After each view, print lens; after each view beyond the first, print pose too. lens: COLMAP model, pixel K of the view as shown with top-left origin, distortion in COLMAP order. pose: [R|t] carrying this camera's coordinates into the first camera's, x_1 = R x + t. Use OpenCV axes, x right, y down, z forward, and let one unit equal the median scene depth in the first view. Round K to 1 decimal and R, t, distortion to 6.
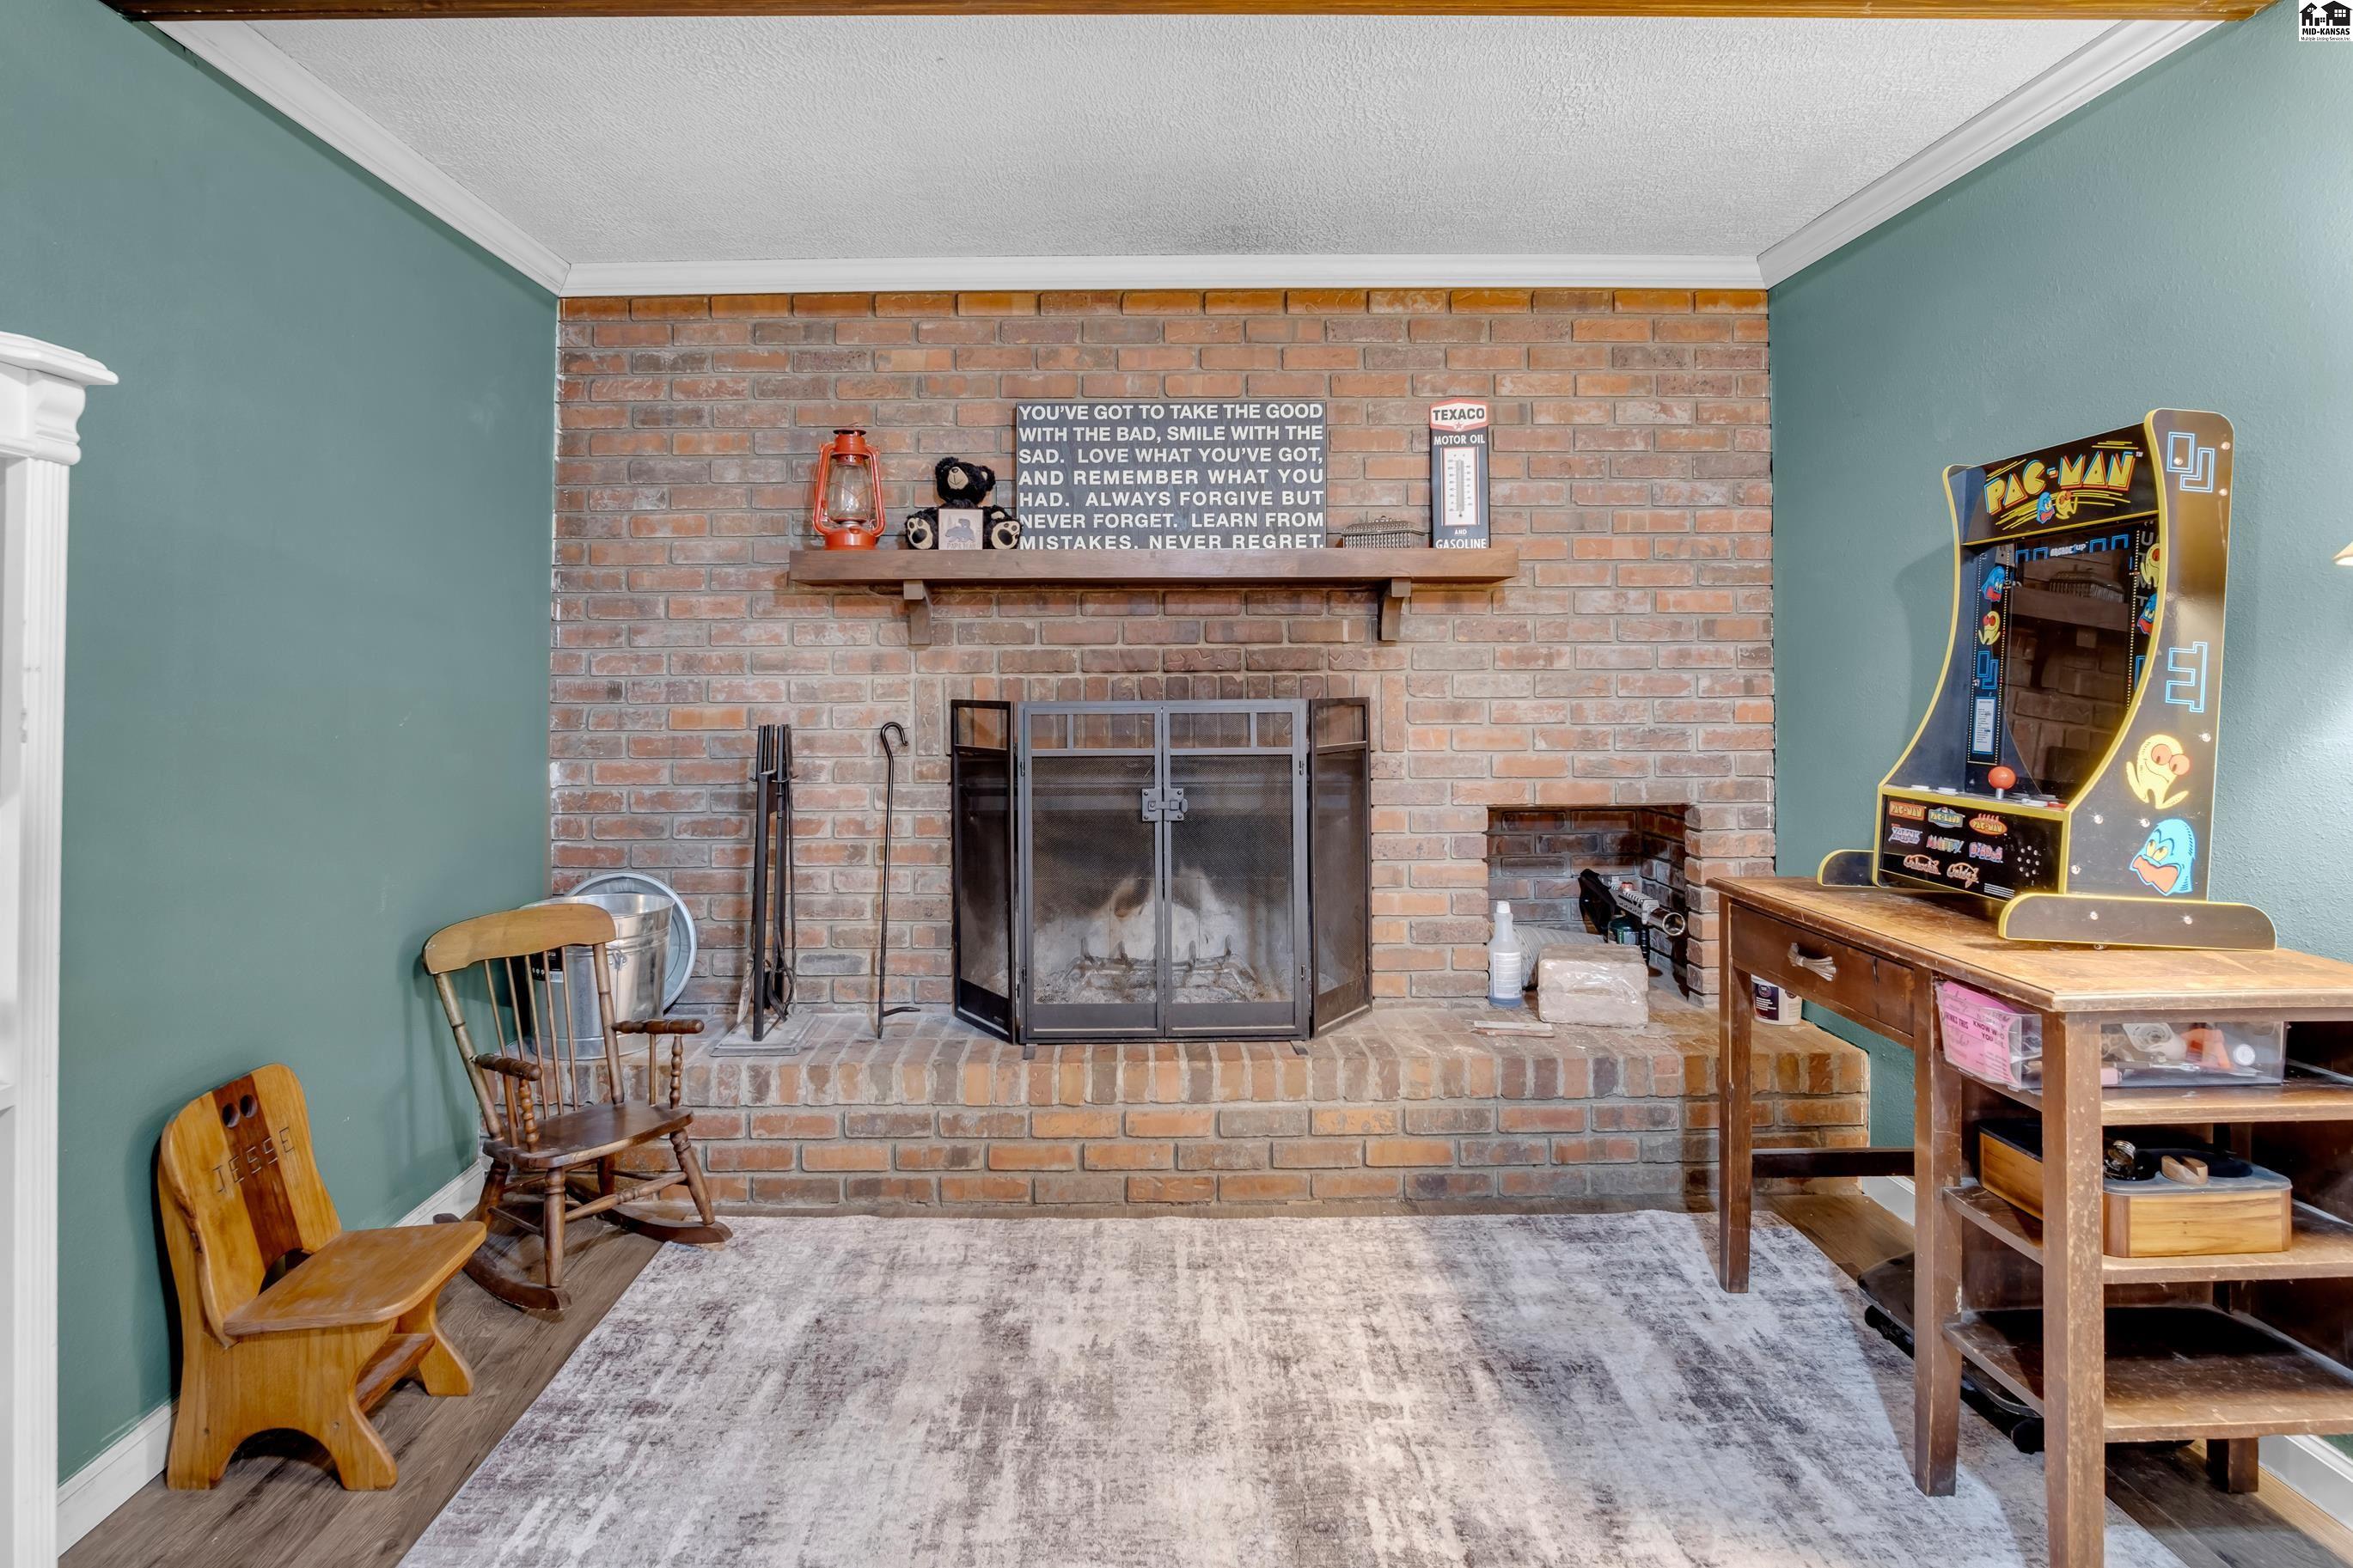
lens RADIAL K [[1287.1, 0, 1083.6], [0, 1287.1, 657.1], [0, 0, 1]] dist [-0.024164, -0.001170]
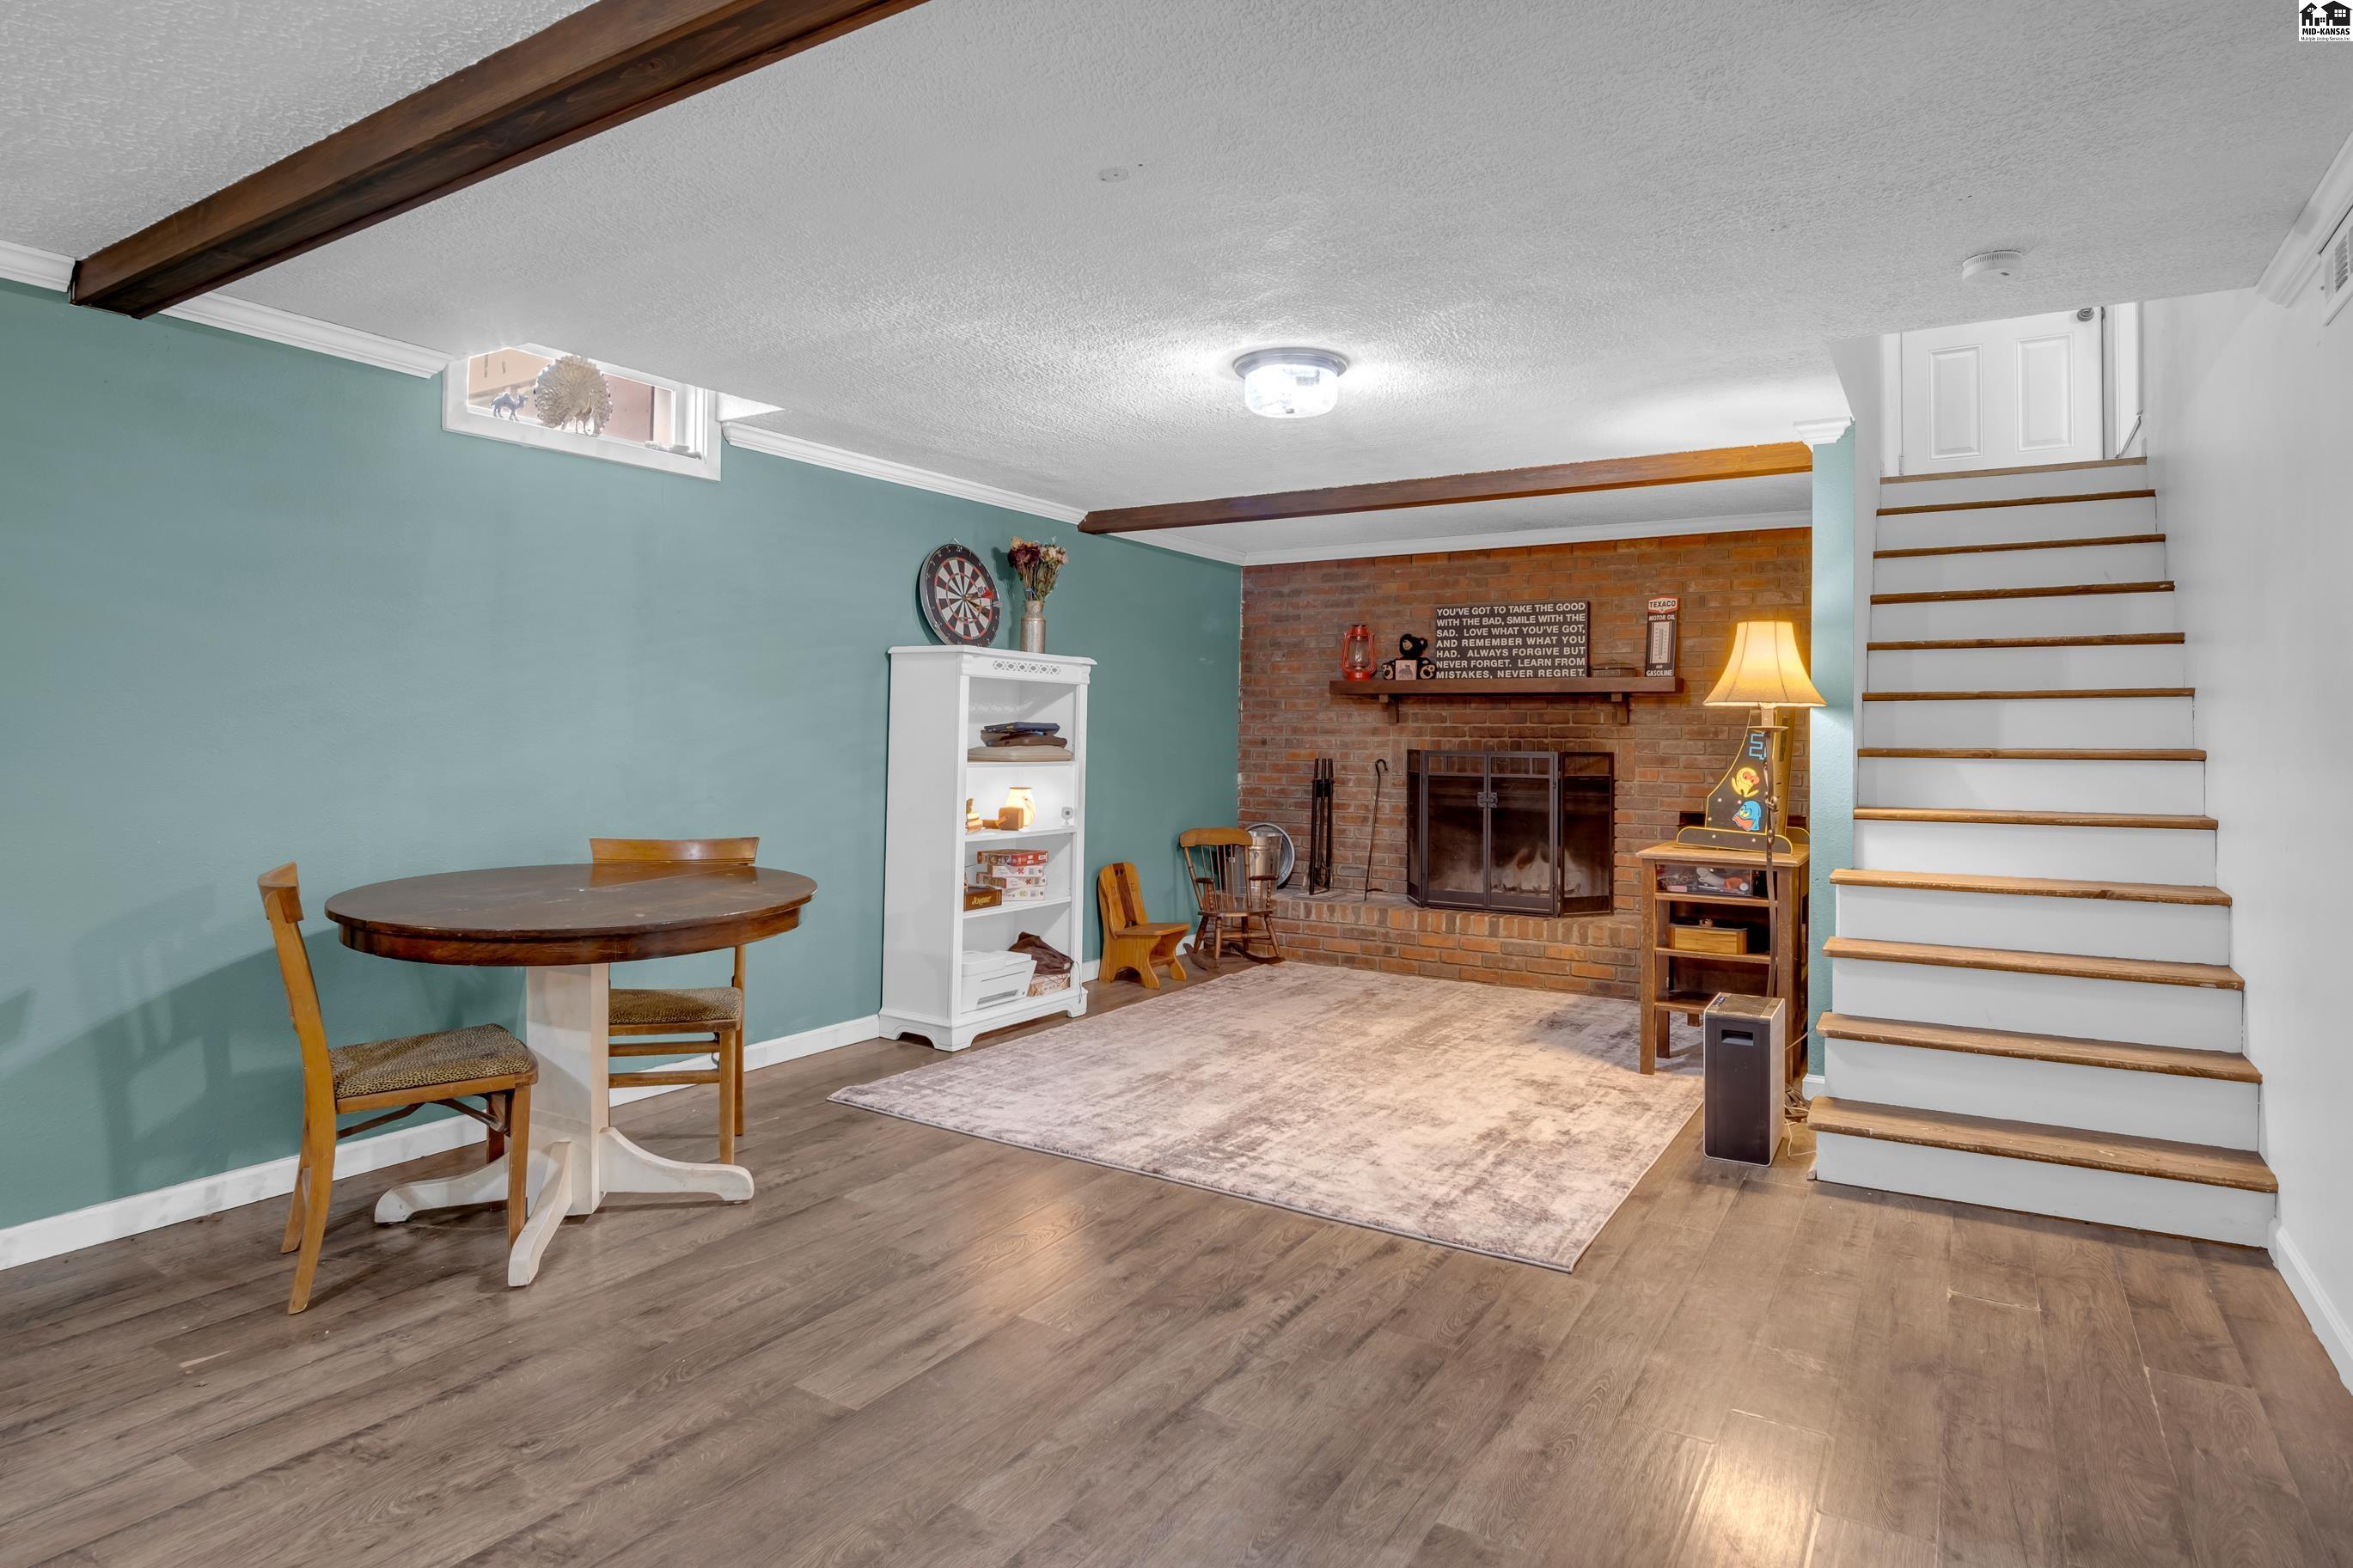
lens RADIAL K [[1287.1, 0, 1134.2], [0, 1287.1, 721.7], [0, 0, 1]] dist [-0.024164, -0.001170]
pose [[0.839882, 0.009338, -0.542689, 0.664700], [-0.006814, 0.999955, 0.006660, -0.022685], [0.542727, -0.001896, 0.839907, -1.010287]]
